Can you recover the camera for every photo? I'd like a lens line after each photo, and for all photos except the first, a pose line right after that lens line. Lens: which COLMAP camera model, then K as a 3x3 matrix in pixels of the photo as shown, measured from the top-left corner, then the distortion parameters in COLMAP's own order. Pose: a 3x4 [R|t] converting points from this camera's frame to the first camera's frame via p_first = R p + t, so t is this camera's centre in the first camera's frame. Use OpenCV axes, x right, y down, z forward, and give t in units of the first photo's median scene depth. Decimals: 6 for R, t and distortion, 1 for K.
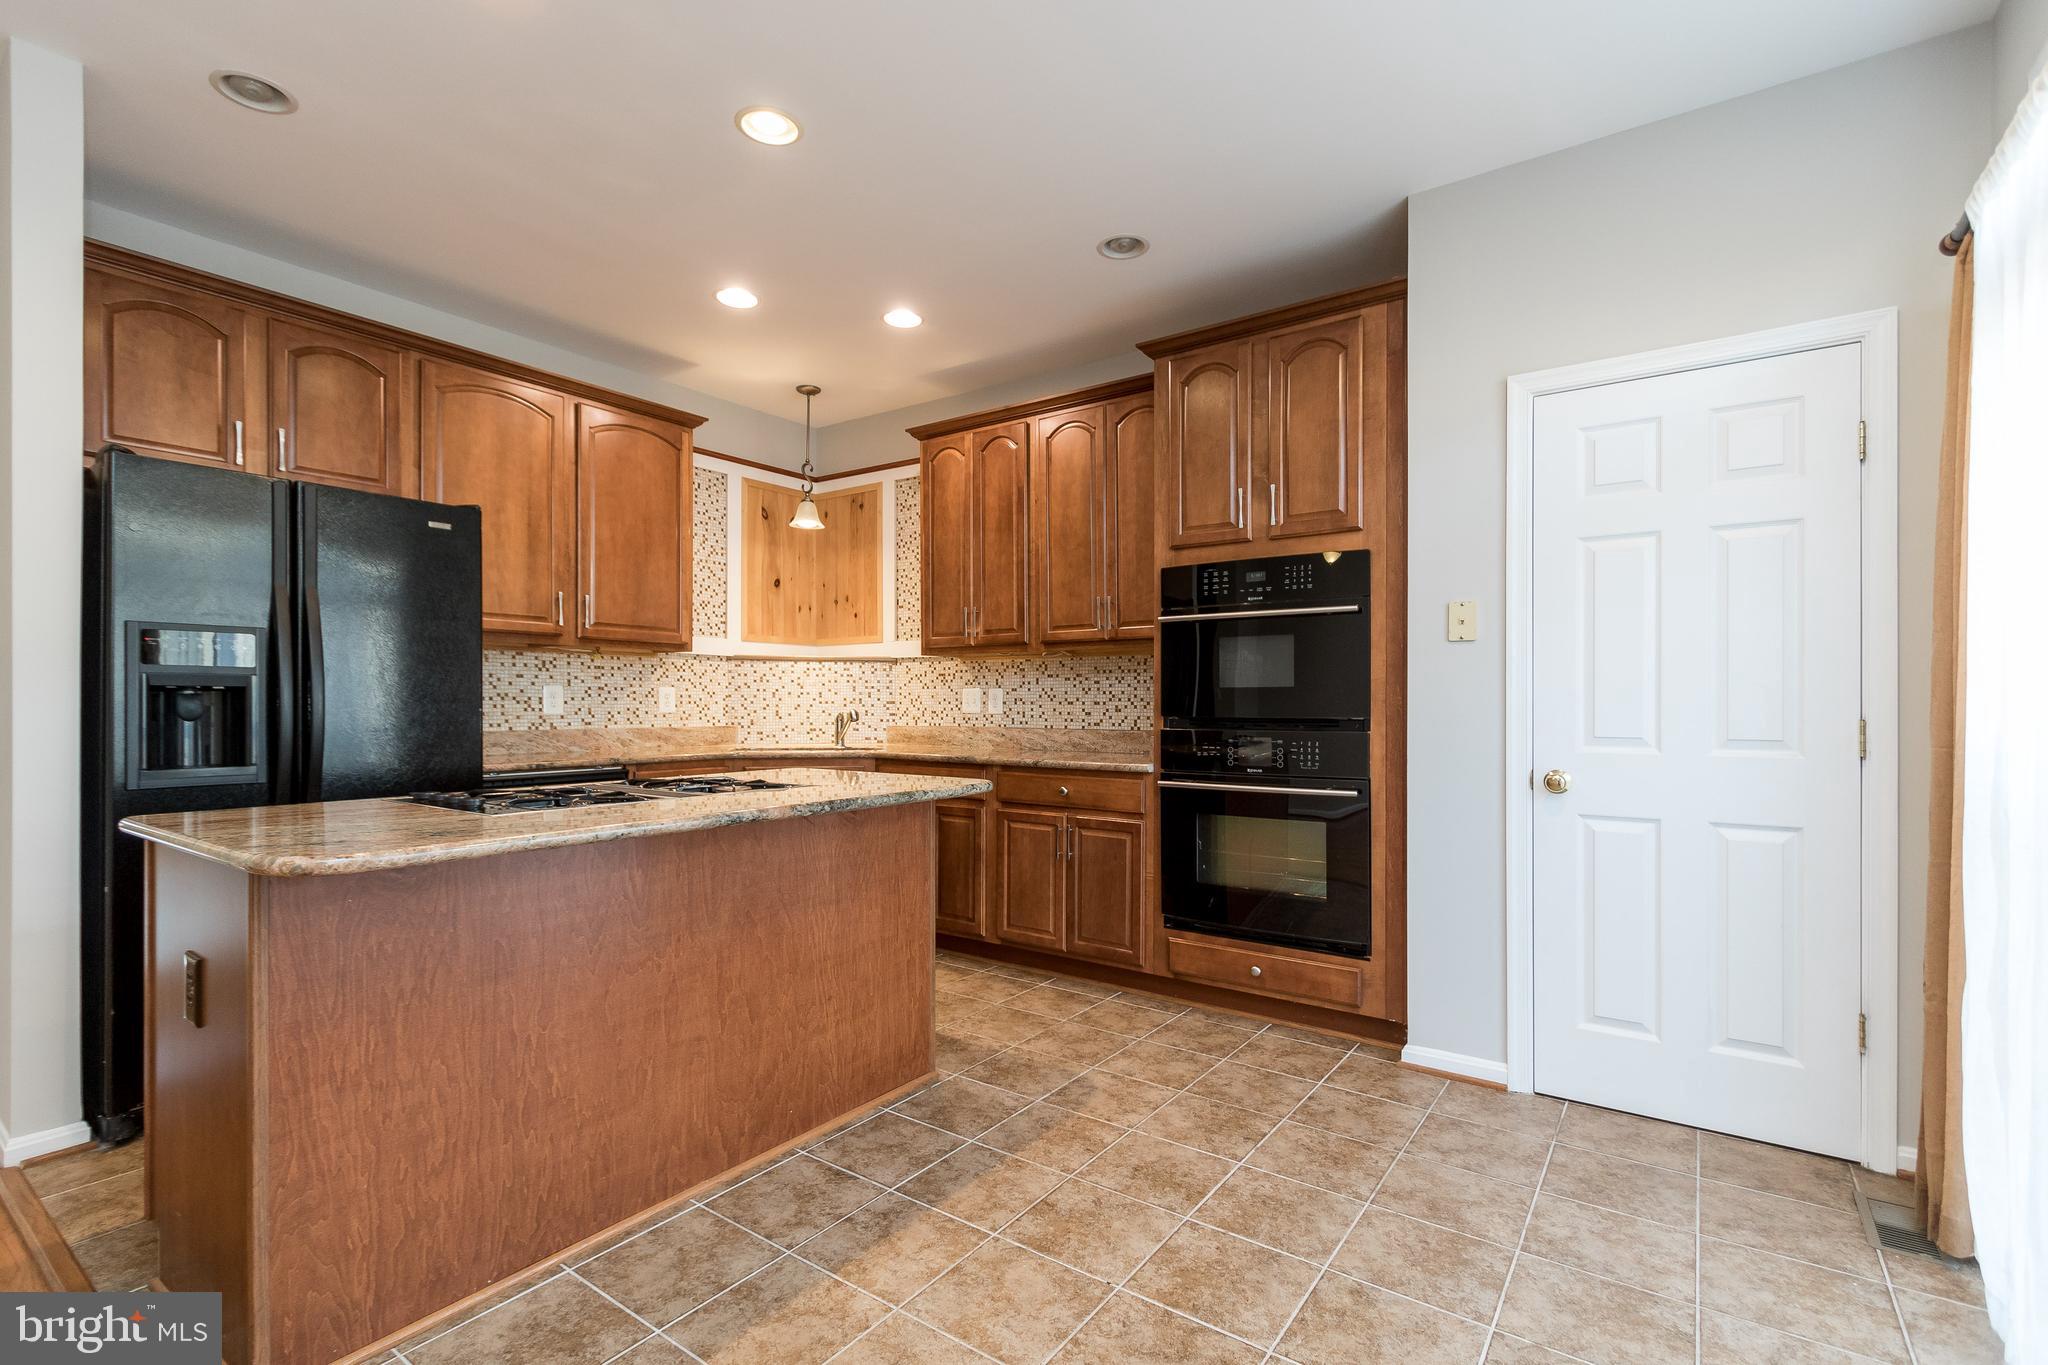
lens RADIAL K [[940.2, 0, 1016.4], [0, 940.2, 701.4], [0, 0, 1]] dist [0.005085, -0.001621]
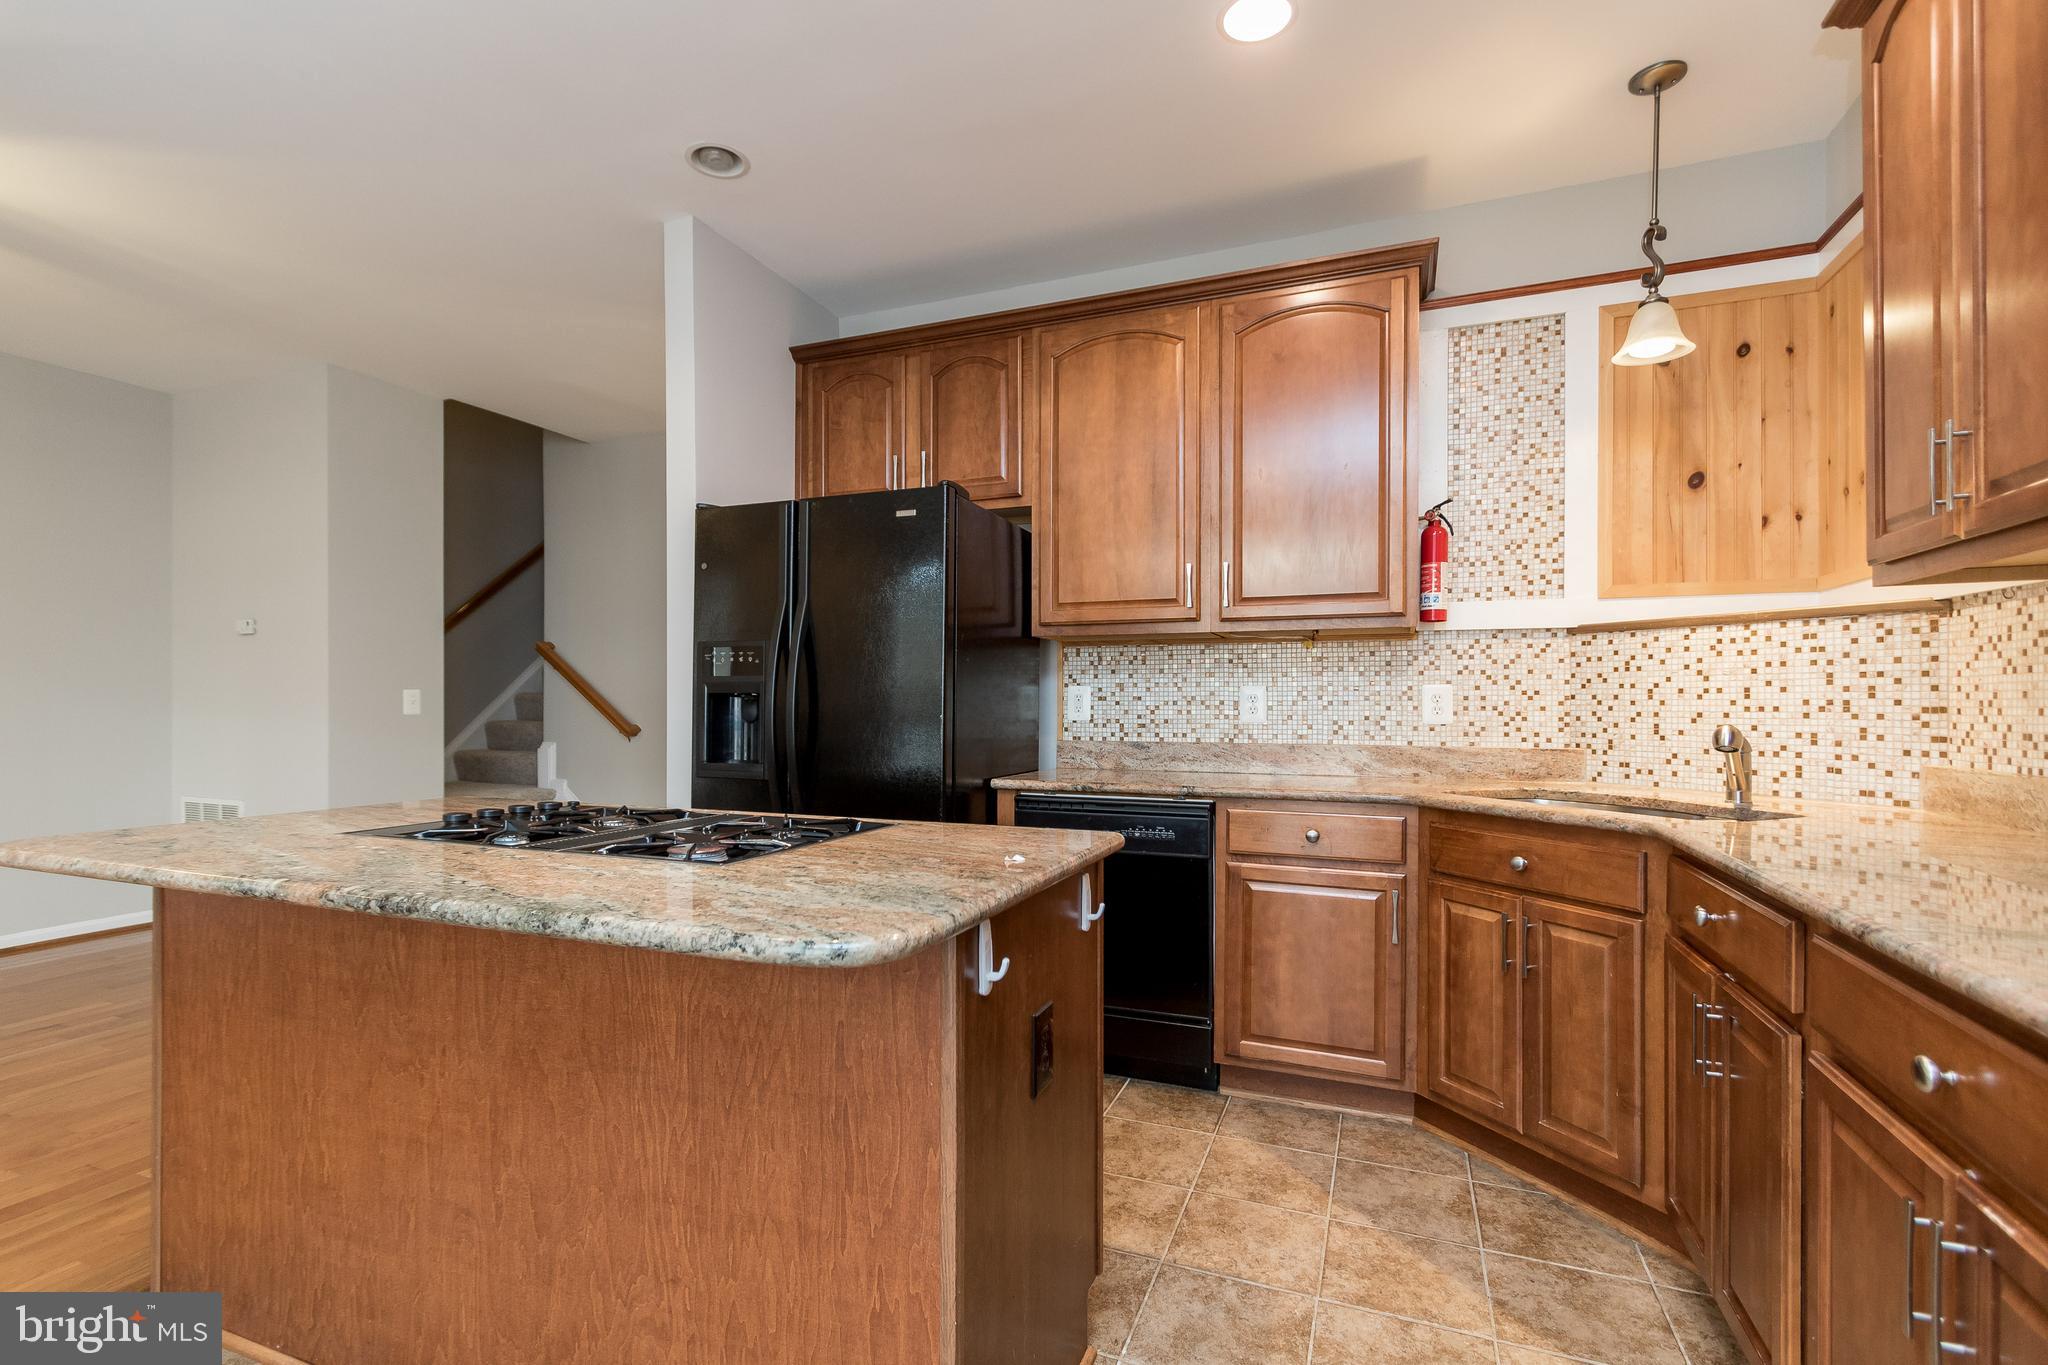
lens RADIAL K [[940.2, 0, 996.1], [0, 940.2, 699.2], [0, 0, 1]] dist [0.005085, -0.001621]
pose [[0.229676, -0.004960, -0.973255, 0.239262], [0.000195, 0.999987, -0.005050, -0.002047], [0.973267, 0.000971, 0.229674, 0.717130]]
